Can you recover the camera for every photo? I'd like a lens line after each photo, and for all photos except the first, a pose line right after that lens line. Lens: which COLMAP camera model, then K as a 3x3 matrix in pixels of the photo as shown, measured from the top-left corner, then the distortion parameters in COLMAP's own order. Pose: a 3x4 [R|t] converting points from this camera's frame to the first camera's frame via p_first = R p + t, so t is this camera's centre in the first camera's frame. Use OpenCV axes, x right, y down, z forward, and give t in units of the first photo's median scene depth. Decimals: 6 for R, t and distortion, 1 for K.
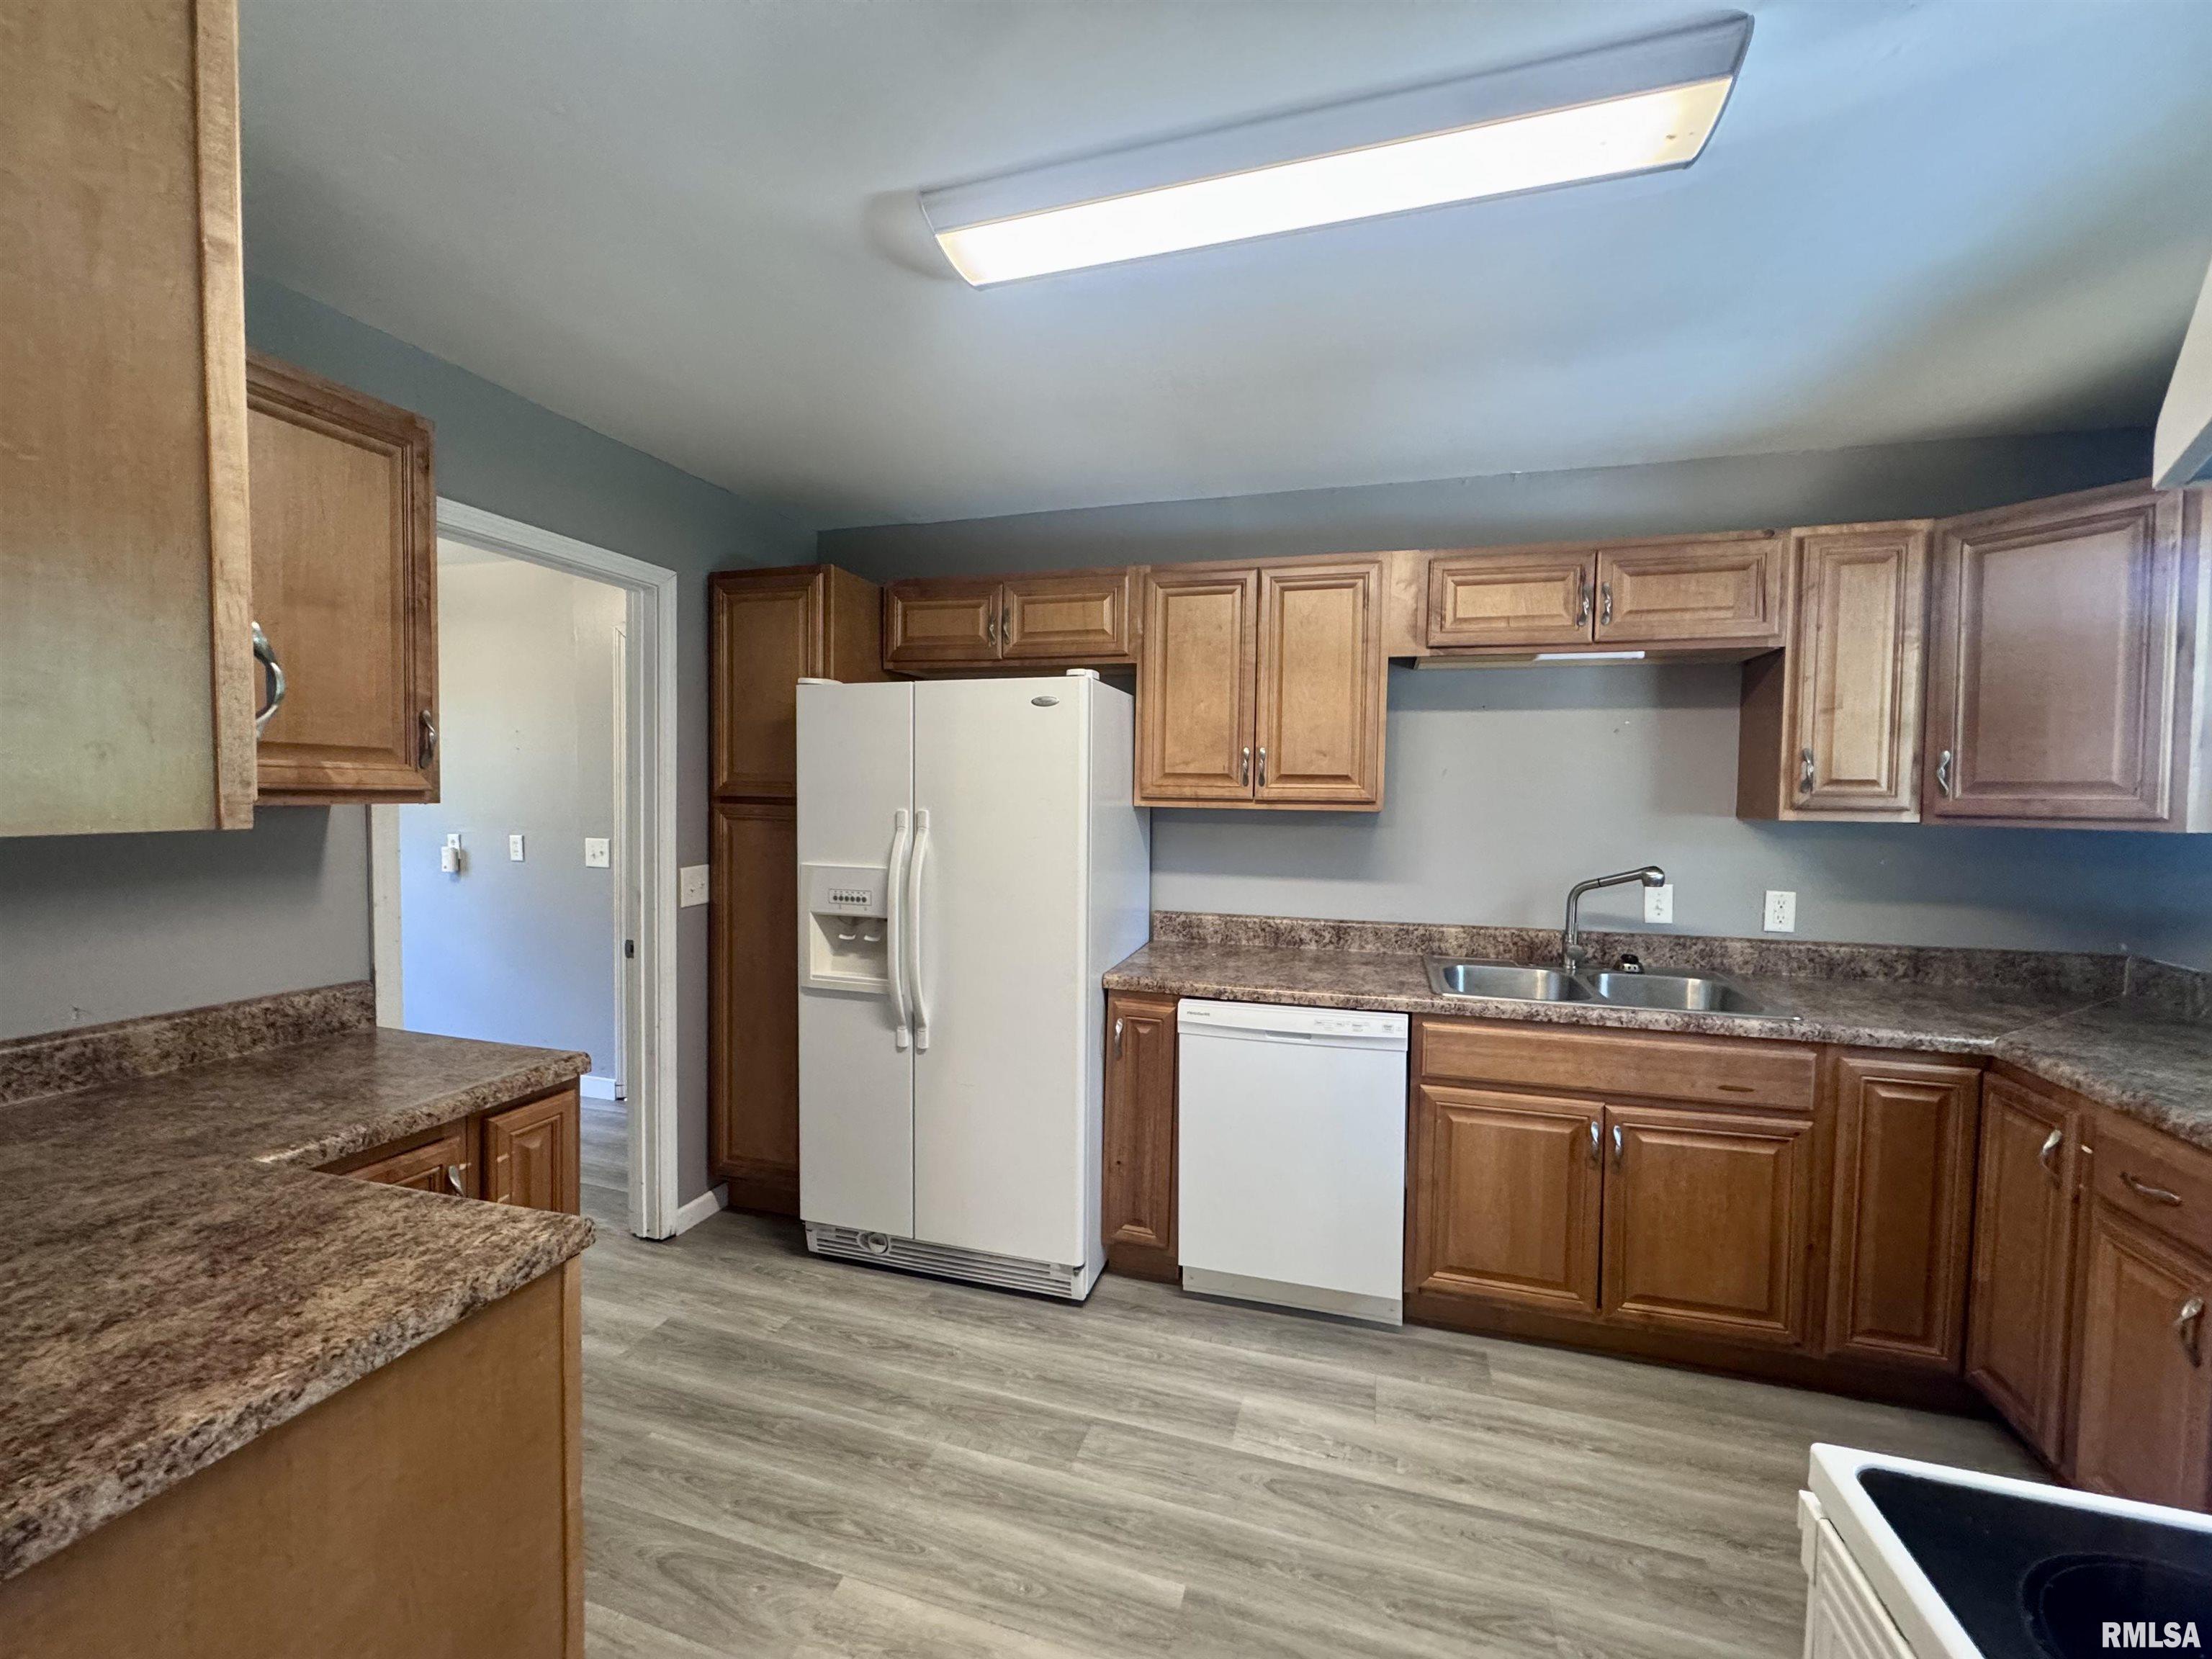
lens RADIAL K [[883.5, 0, 1102.4], [0, 883.5, 828.9], [0, 0, 1]] dist [-0.002904, 0.000415]
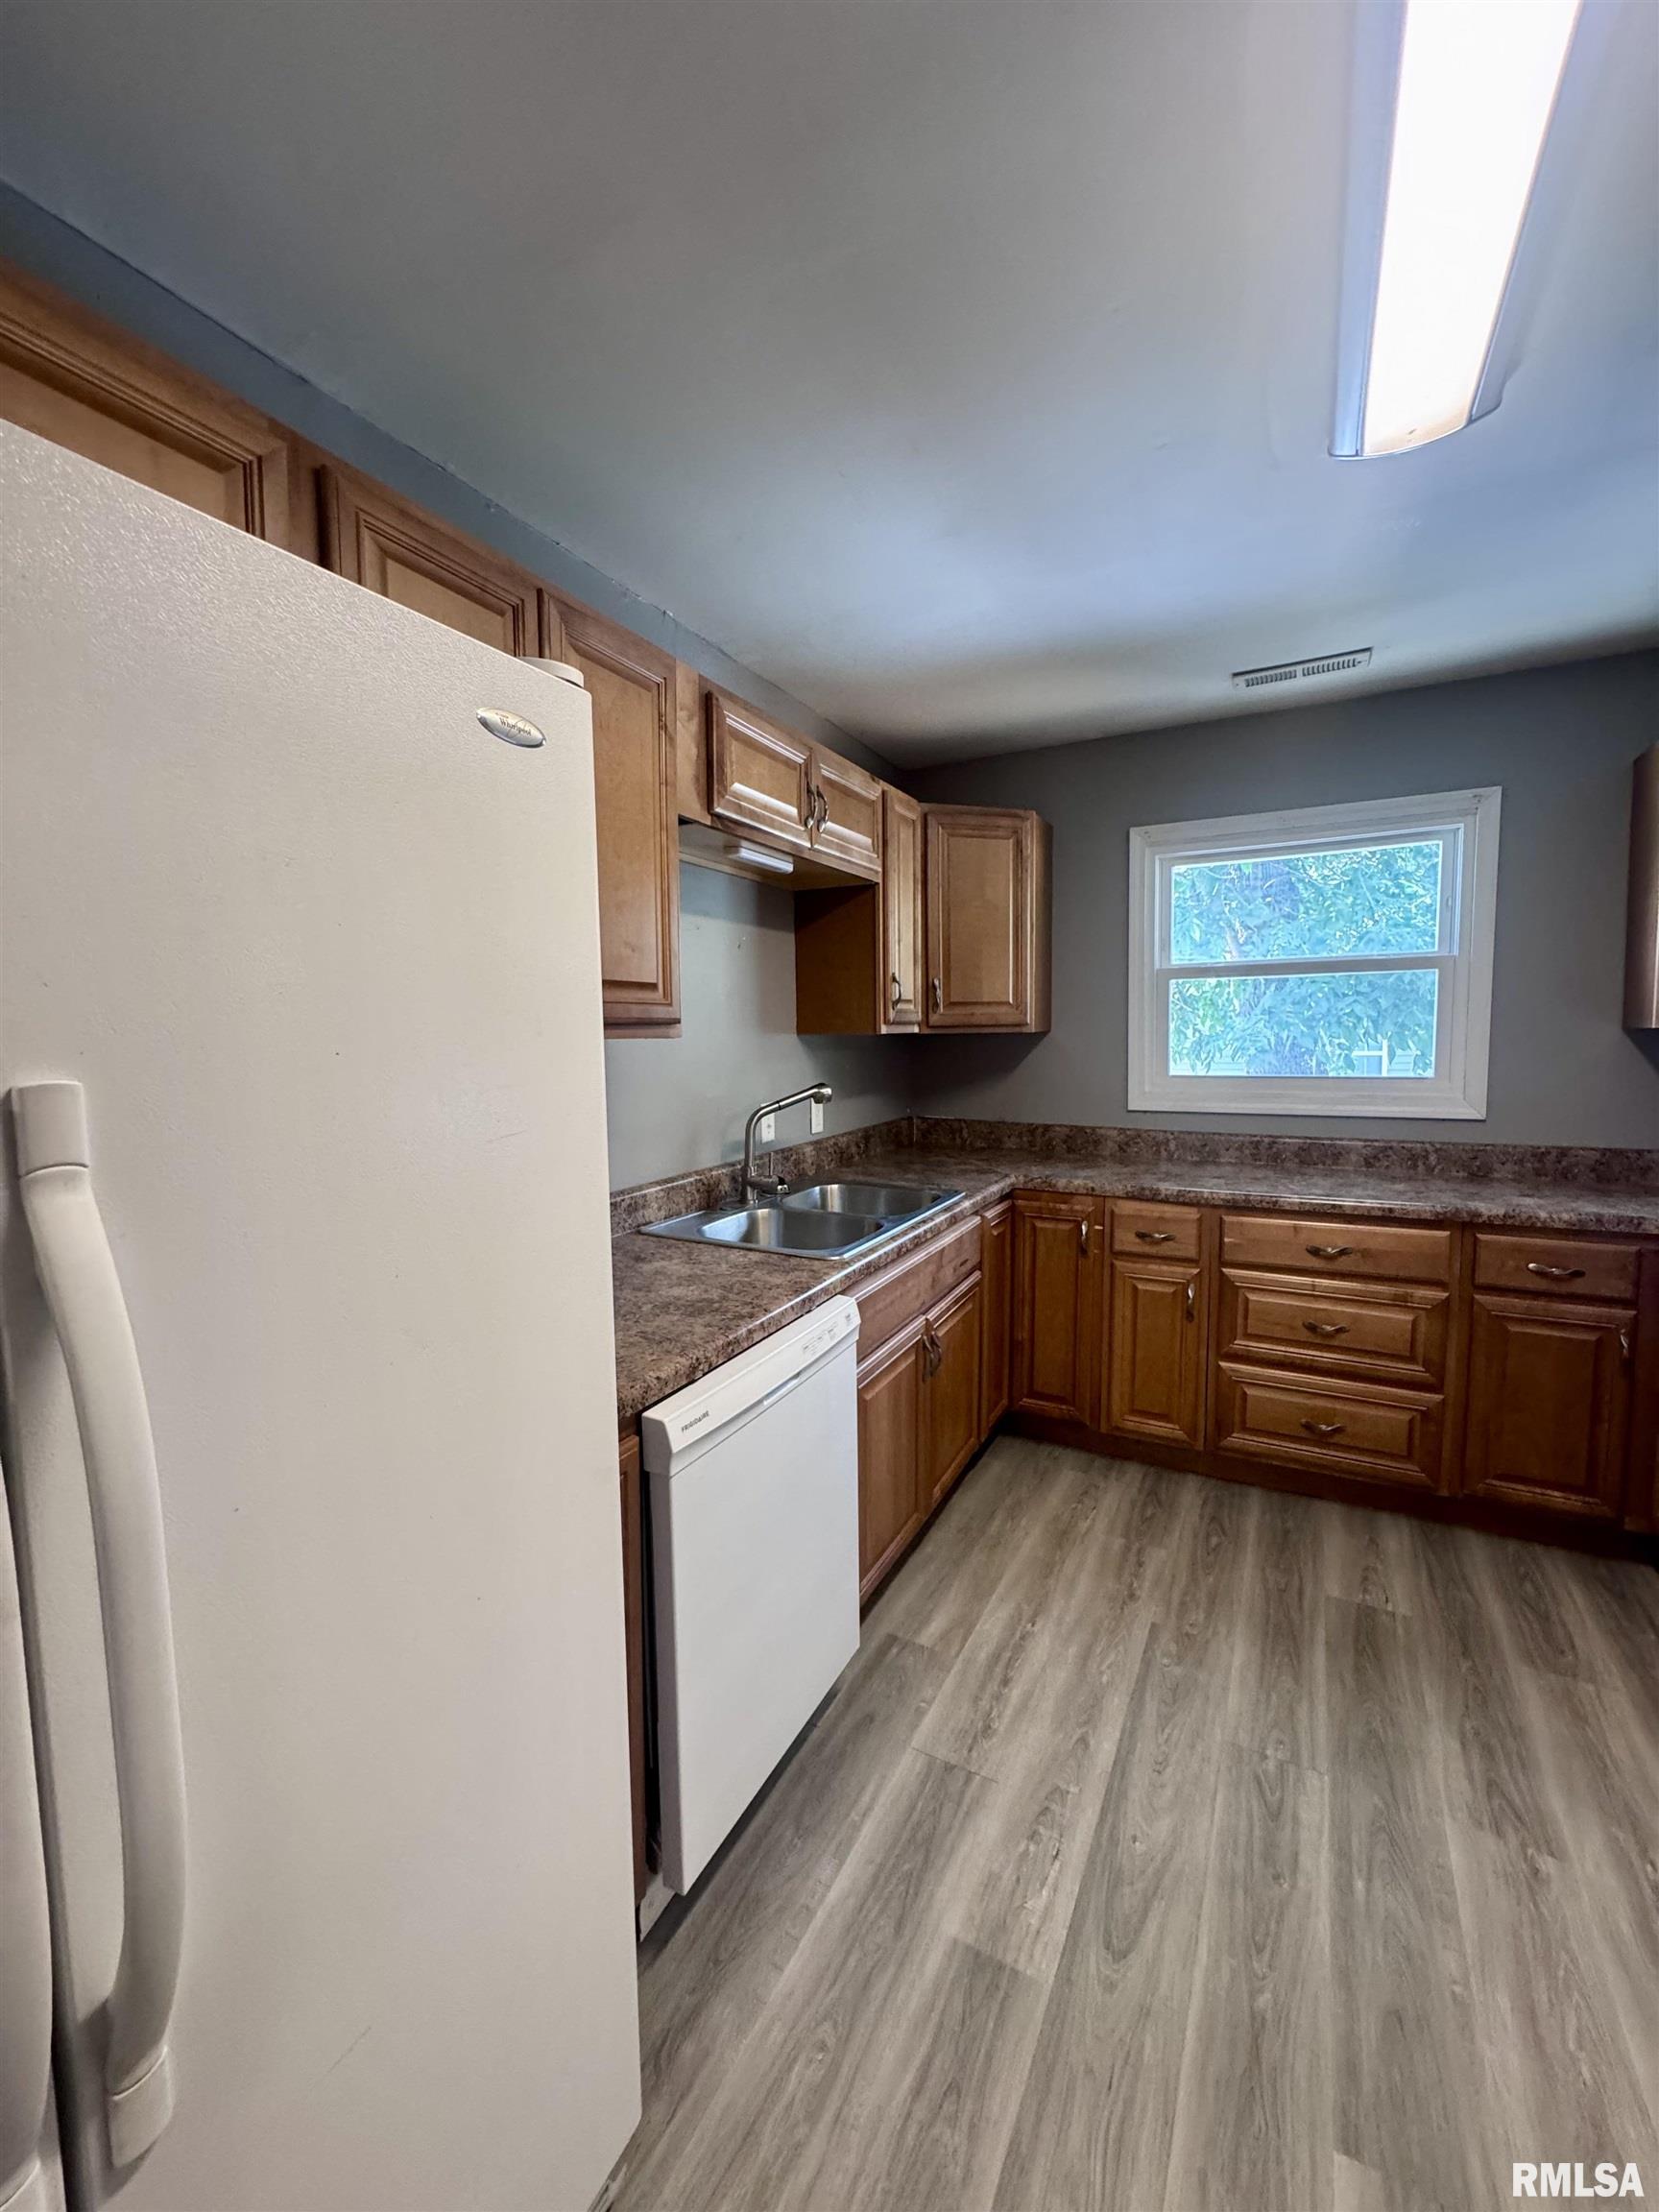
lens RADIAL K [[883.5, 0, 833.3], [0, 883.5, 1102.9], [0, 0, 1]] dist [-0.002904, 0.000415]
pose [[0.189711, -0.097463, 0.976991, -0.396489], [0.058268, 0.994425, 0.087887, -0.025148], [-0.980110, 0.040254, 0.194332, 0.846356]]
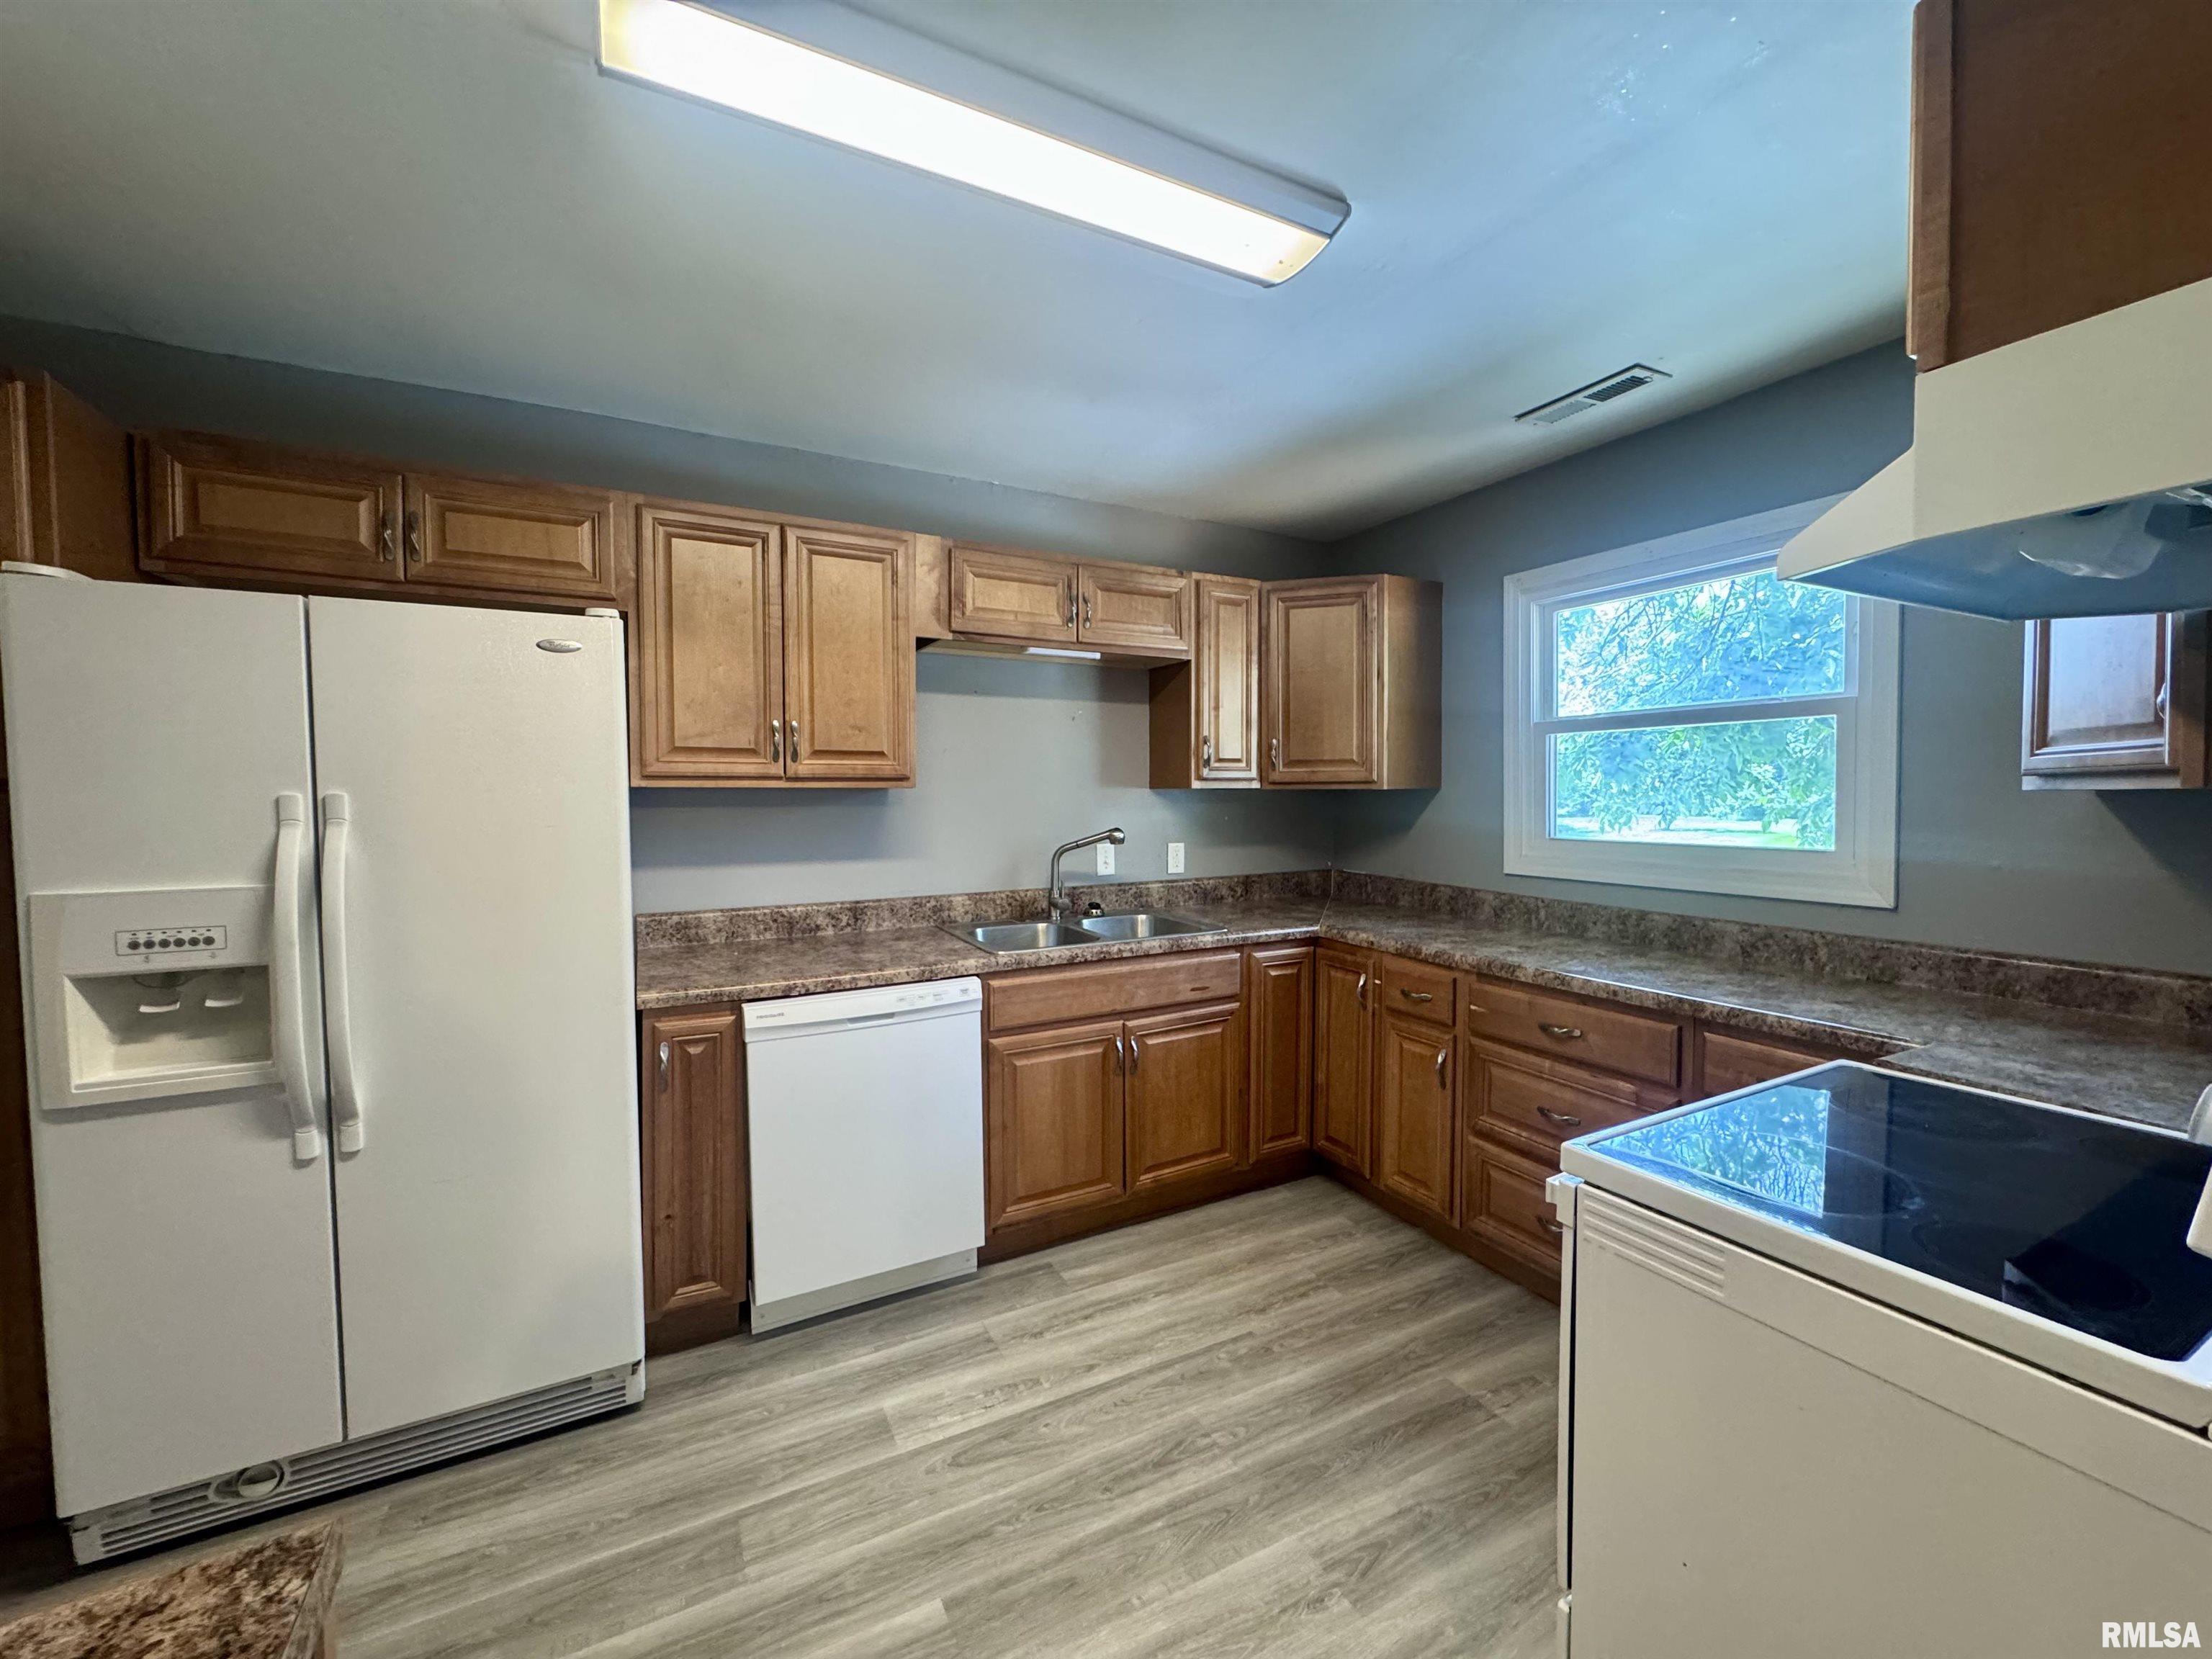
lens RADIAL K [[883.5, 0, 1105.7], [0, 883.5, 829.1], [0, 0, 1]] dist [-0.002904, 0.000415]
pose [[0.708970, -0.045947, 0.703741, -0.282024], [0.042126, 0.998853, 0.022775, 0.016156], [-0.703980, 0.013499, 0.710092, 0.136067]]
